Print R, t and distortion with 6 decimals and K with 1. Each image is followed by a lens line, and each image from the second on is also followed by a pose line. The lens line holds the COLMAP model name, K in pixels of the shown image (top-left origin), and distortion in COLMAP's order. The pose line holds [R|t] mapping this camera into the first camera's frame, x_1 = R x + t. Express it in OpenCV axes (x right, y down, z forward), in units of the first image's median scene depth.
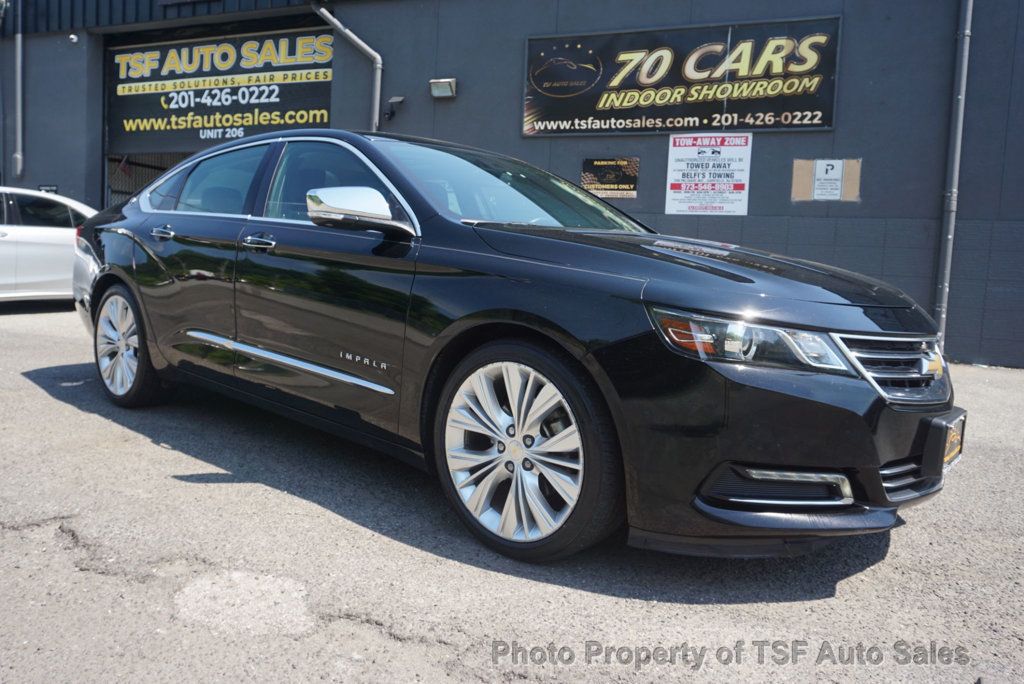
lens RADIAL K [[774.5, 0, 511.8], [0, 774.5, 337.3], [0, 0, 1]] dist [-0.028165, 0.018570]
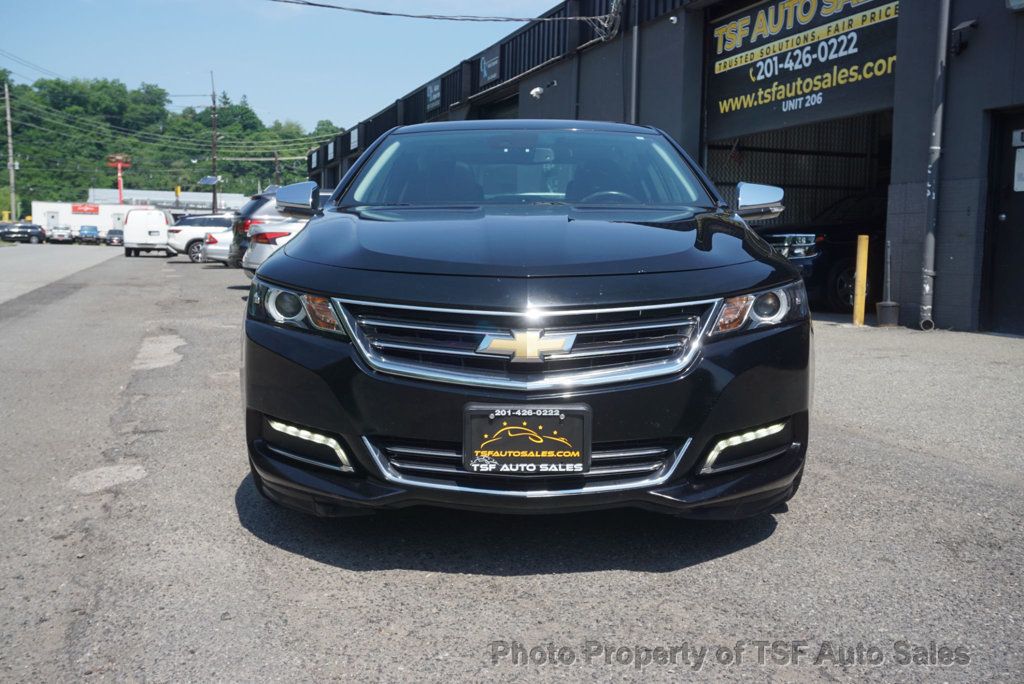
lens RADIAL K [[1069.4, 0, 481.6], [0, 1069.4, 354.1], [0, 0, 1]] dist [0.000221, 0.000000]
pose [[0.606787, 0.048958, -0.793355, 0.407485], [-0.064739, 0.997829, 0.012061, 0.009551], [0.792224, 0.044042, 0.608639, 0.074978]]
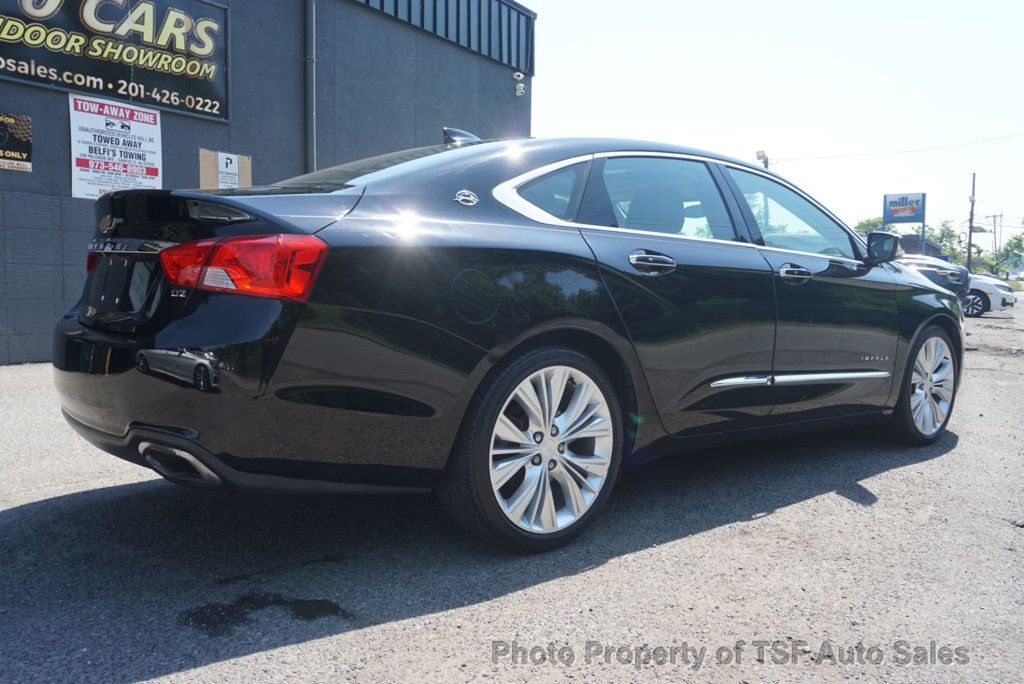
lens RADIAL K [[826.0, 0, 514.9], [0, 826.0, 335.2], [0, 0, 1]] dist [-0.008598, 0.002169]
pose [[0.142990, -0.116184, 0.982881, -0.547407], [0.089911, 0.990504, 0.104004, -0.069659], [-0.985632, 0.073501, 0.152079, 0.451205]]
